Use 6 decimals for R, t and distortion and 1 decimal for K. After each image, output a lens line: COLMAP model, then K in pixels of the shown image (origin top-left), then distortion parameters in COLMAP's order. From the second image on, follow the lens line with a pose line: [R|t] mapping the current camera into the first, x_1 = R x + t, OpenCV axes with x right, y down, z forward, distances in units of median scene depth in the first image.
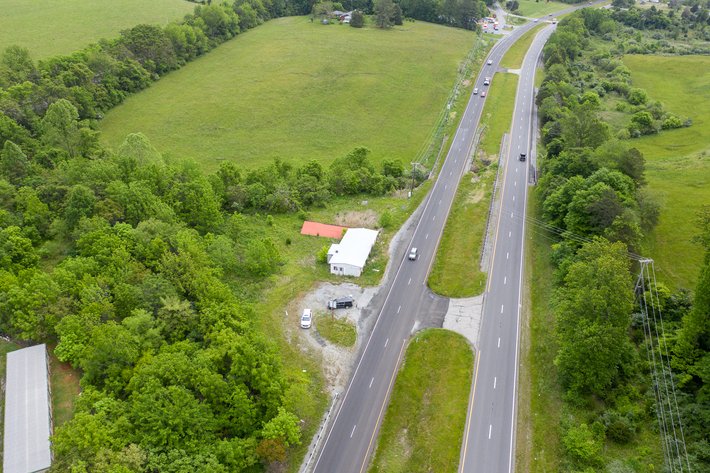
lens RADIAL K [[555.4, 0, 355.0], [0, 555.4, 236.5], [0, 0, 1]] dist [-0.013163, -0.004187]
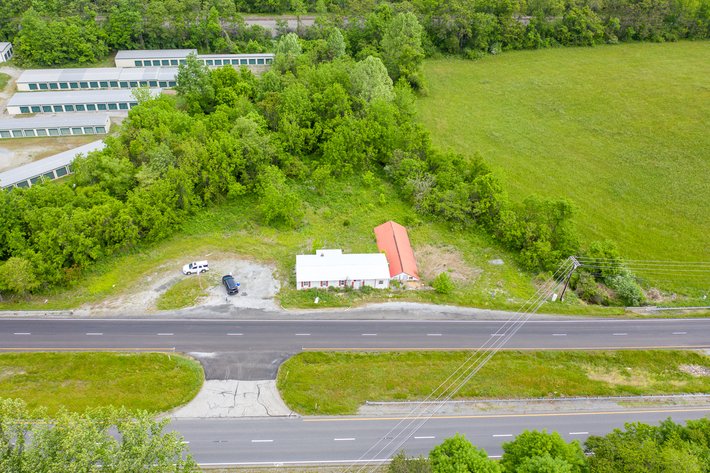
lens RADIAL K [[555.4, 0, 355.0], [0, 555.4, 236.5], [0, 0, 1]] dist [-0.013163, -0.004187]
pose [[0.342472, 0.565183, -0.750520, 0.484492], [-0.497174, 0.786835, 0.365663, -0.264204], [0.797202, 0.247910, 0.550463, 0.481241]]
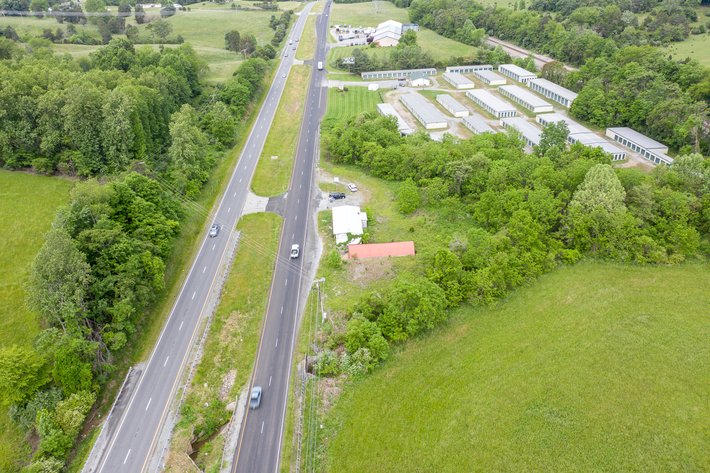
lens RADIAL K [[581.4, 0, 355.0], [0, 581.4, 236.5], [0, 0, 1]] dist [-0.004822, -0.001452]
pose [[-0.952889, 0.144147, -0.266879, 0.267979], [-0.143758, 0.560139, 0.815830, -0.817106], [0.267089, 0.815761, -0.513028, 1.404846]]
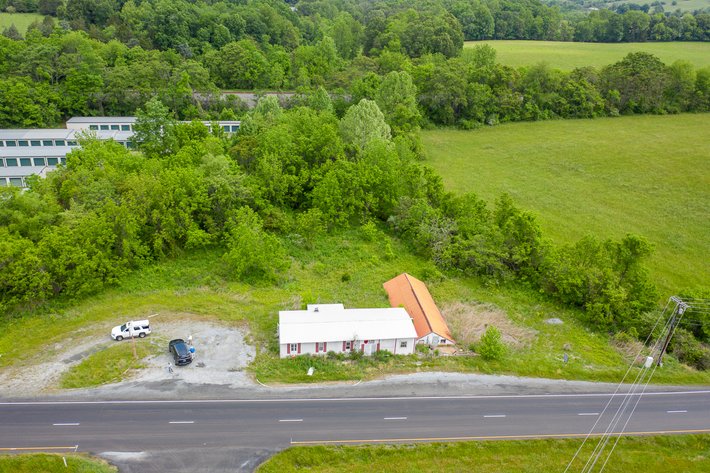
lens RADIAL K [[555.4, 0, 355.0], [0, 555.4, 236.5], [0, 0, 1]] dist [-0.013163, -0.004187]
pose [[0.388327, 0.373513, -0.842431, 0.363648], [-0.491377, 0.857296, 0.153599, -0.121201], [0.779584, 0.354304, 0.516447, 0.586731]]
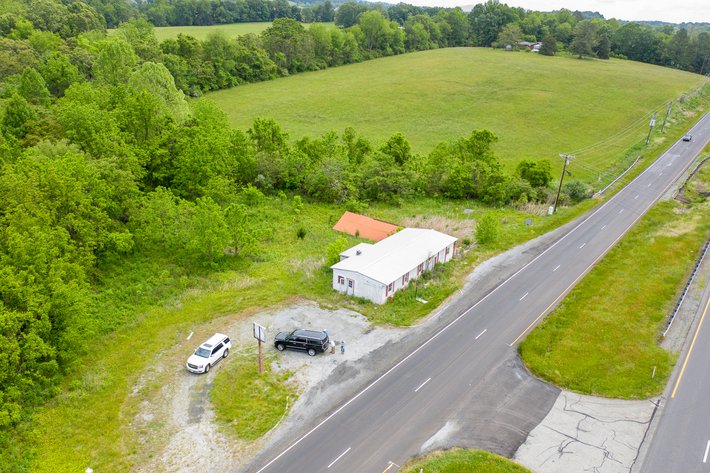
lens RADIAL K [[555.4, 0, 355.0], [0, 555.4, 236.5], [0, 0, 1]] dist [-0.013163, -0.004187]
pose [[0.930998, 0.147581, -0.333860, 0.112072], [-0.194331, 0.974627, -0.111080, 0.058267], [0.308996, 0.168295, 0.936055, 0.423586]]
